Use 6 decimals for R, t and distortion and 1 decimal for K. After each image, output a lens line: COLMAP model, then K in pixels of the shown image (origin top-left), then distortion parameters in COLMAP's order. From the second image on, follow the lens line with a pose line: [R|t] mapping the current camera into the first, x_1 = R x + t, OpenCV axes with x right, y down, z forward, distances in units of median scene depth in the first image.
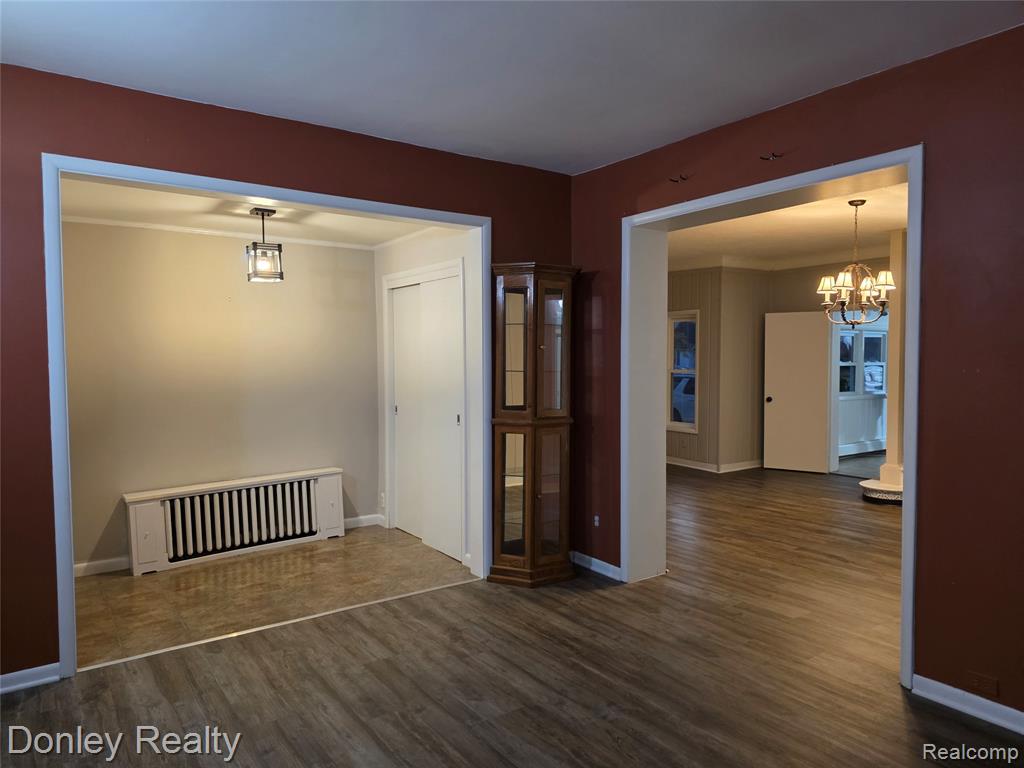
lens RADIAL K [[693.2, 0, 513.4], [0, 693.2, 384.2], [0, 0, 1]] dist [0.052704, -0.045835]
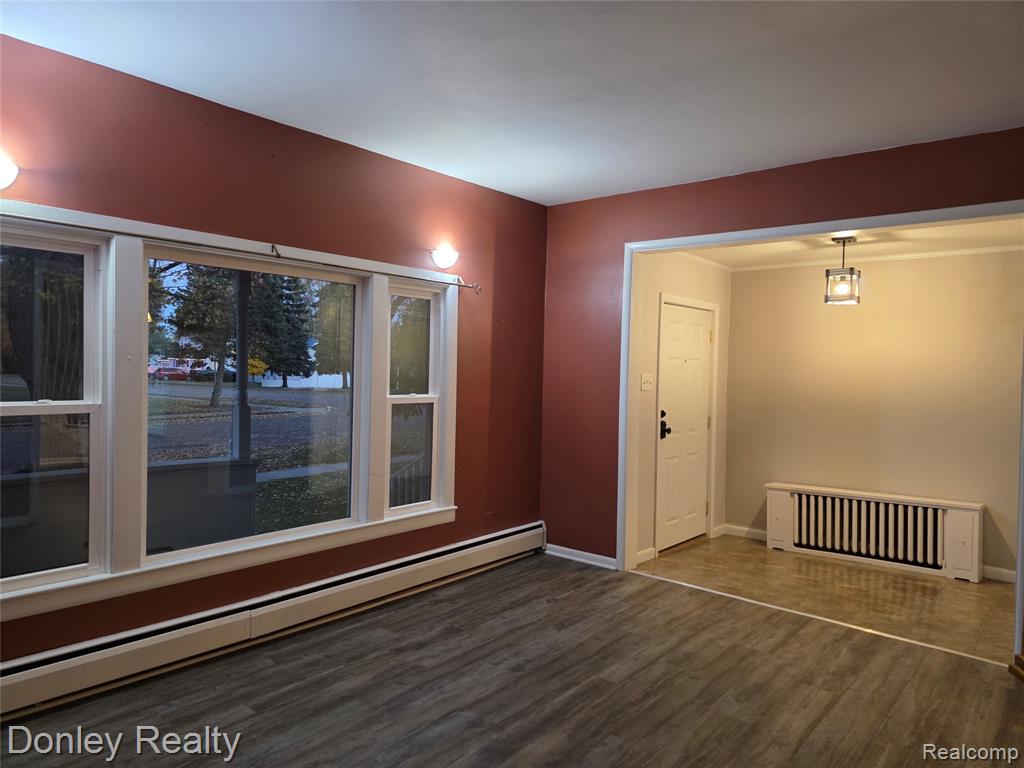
lens RADIAL K [[693.2, 0, 511.2], [0, 693.2, 379.8], [0, 0, 1]] dist [0.052704, -0.045835]
pose [[0.233494, 0.029702, -0.971905, 0.675860], [-0.064901, 0.997780, 0.014901, -0.016068], [0.970190, 0.059599, 0.234903, 0.305414]]
